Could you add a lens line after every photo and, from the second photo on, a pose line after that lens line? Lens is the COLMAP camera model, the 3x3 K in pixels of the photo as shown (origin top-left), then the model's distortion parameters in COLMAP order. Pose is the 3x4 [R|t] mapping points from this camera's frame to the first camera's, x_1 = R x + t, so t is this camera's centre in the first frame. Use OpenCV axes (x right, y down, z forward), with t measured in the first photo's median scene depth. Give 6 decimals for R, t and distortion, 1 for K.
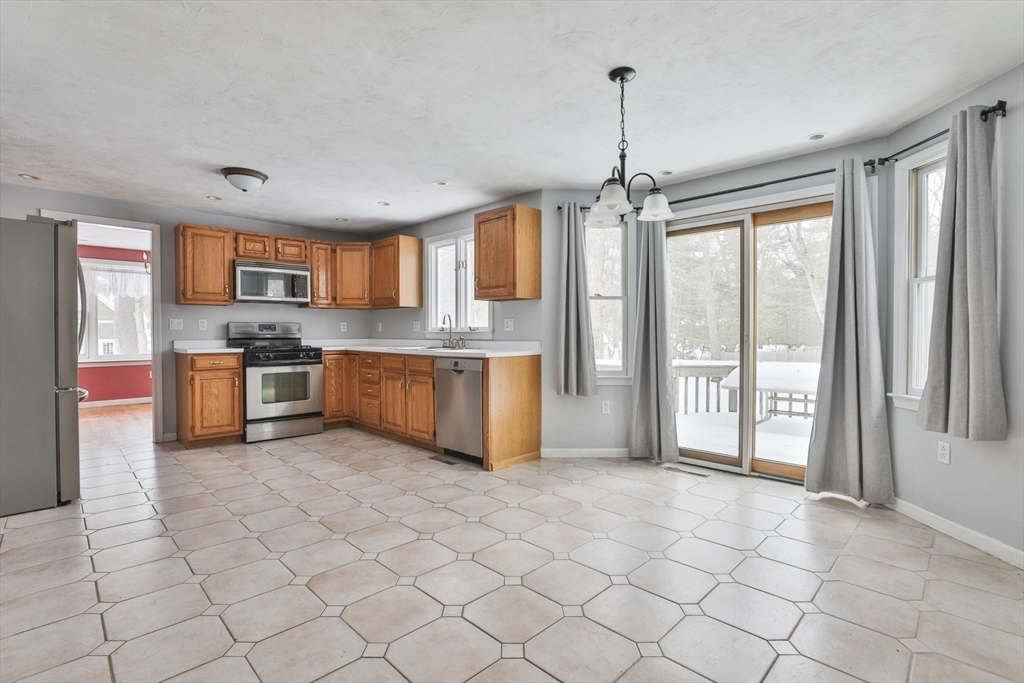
lens RADIAL K [[475.3, 0, 511.6], [0, 475.3, 339.2], [0, 0, 1]] dist [-0.035712, 0.000171]
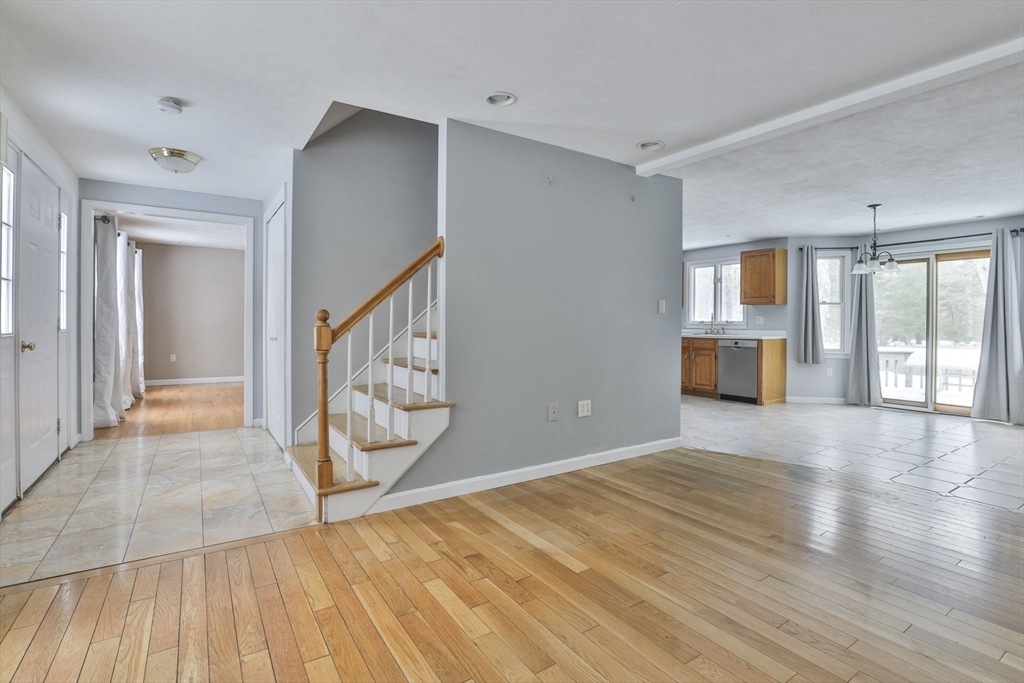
lens RADIAL K [[500.4, 0, 516.8], [0, 500.4, 326.3], [0, 0, 1]] dist [-0.039459, 0.011650]
pose [[0.979829, 0.007824, -0.199683, -0.479739], [-0.009505, 0.999927, -0.007458, 0.011814], [0.199610, 0.009206, 0.979832, -0.801118]]
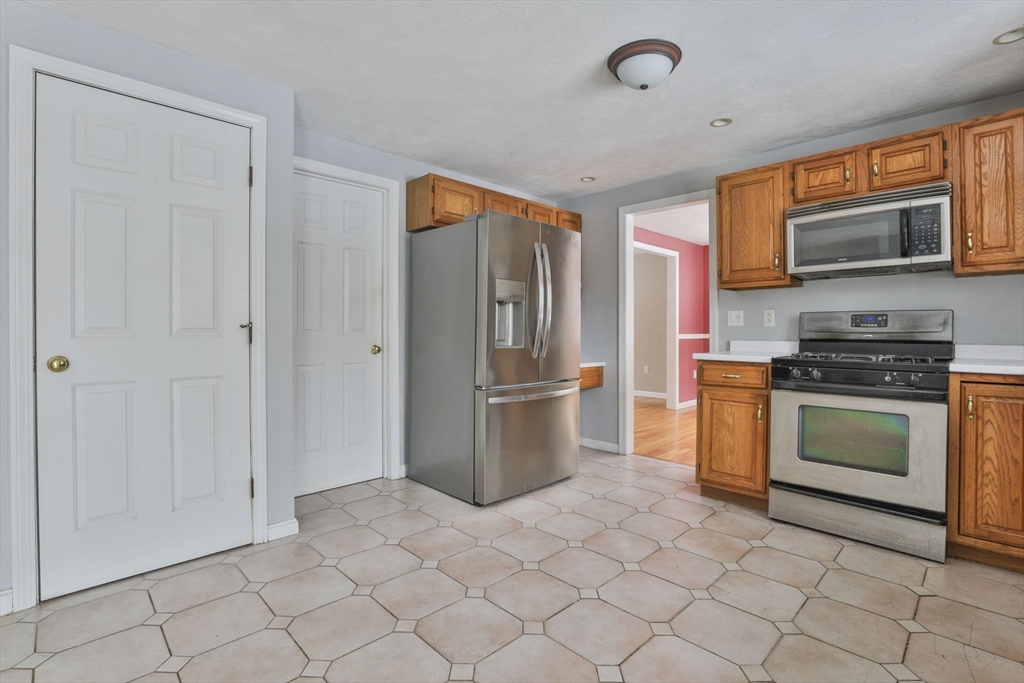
lens RADIAL K [[475.0, 0, 519.5], [0, 475.0, 338.8], [0, 0, 1]] dist [-0.046748, 0.013504]
pose [[-0.001910, 0.015988, -0.999870, 0.016695], [-0.015460, 0.999752, 0.016015, -0.007391], [0.999879, 0.015489, -0.001662, 0.723804]]
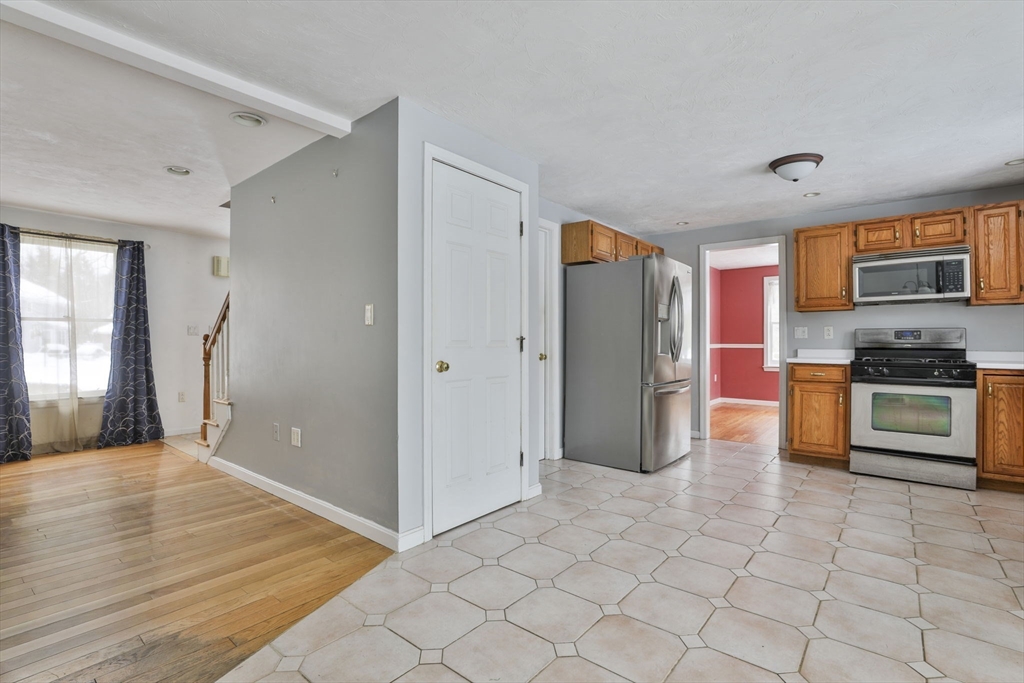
lens RADIAL K [[469.7, 0, 518.7], [0, 469.7, 344.0], [0, 0, 1]] dist [-0.046926, 0.012913]
pose [[0.102205, 0.005652, -0.994747, 0.203894], [-0.015014, 0.999879, 0.004138, -0.003744], [0.994650, 0.014512, 0.102277, 0.338190]]
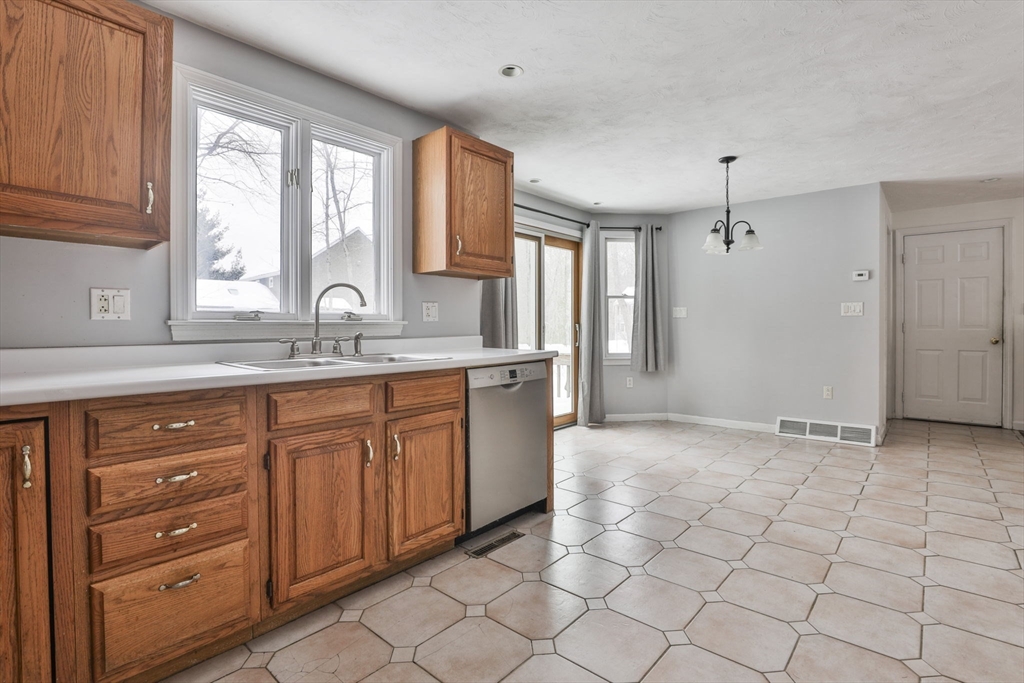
lens RADIAL K [[487.7, 0, 527.5], [0, 487.7, 328.1], [0, 0, 1]] dist [-0.046708, 0.014299]
pose [[-0.082668, -0.005238, 0.996563, -0.686086], [0.017106, 0.999831, 0.006674, -0.010708], [-0.996430, 0.017598, -0.082565, 0.938399]]
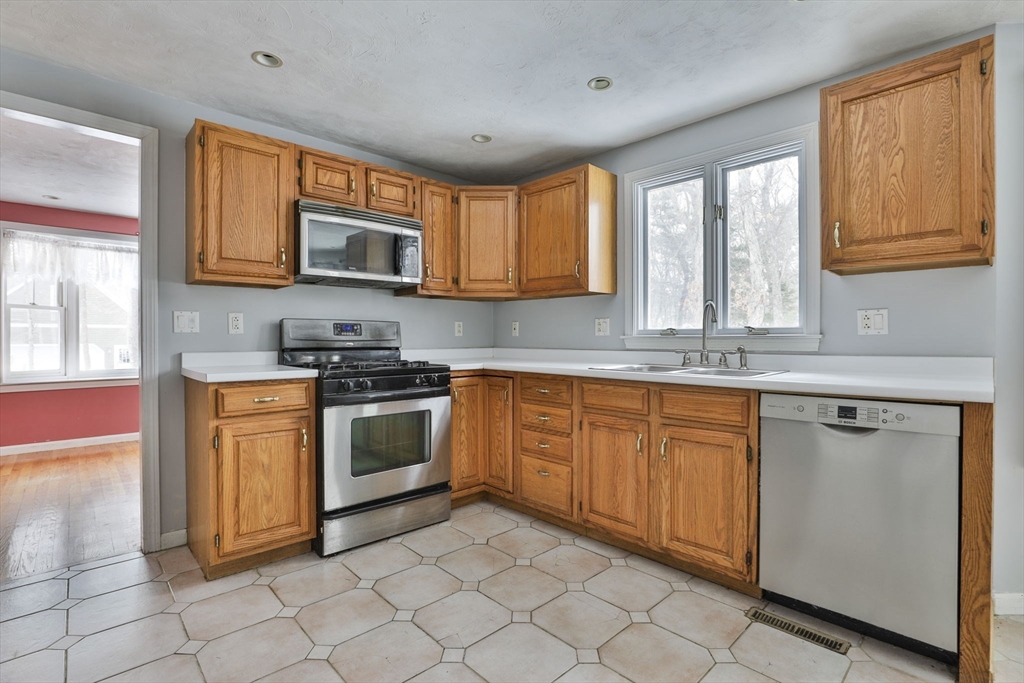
lens RADIAL K [[475.0, 0, 519.5], [0, 475.0, 338.8], [0, 0, 1]] dist [-0.046748, 0.013504]
pose [[0.999865, 0.000321, -0.016446, -0.365691], [-0.000516, 0.999929, -0.011874, -0.007611], [0.016441, 0.011881, 0.999794, 0.526415]]
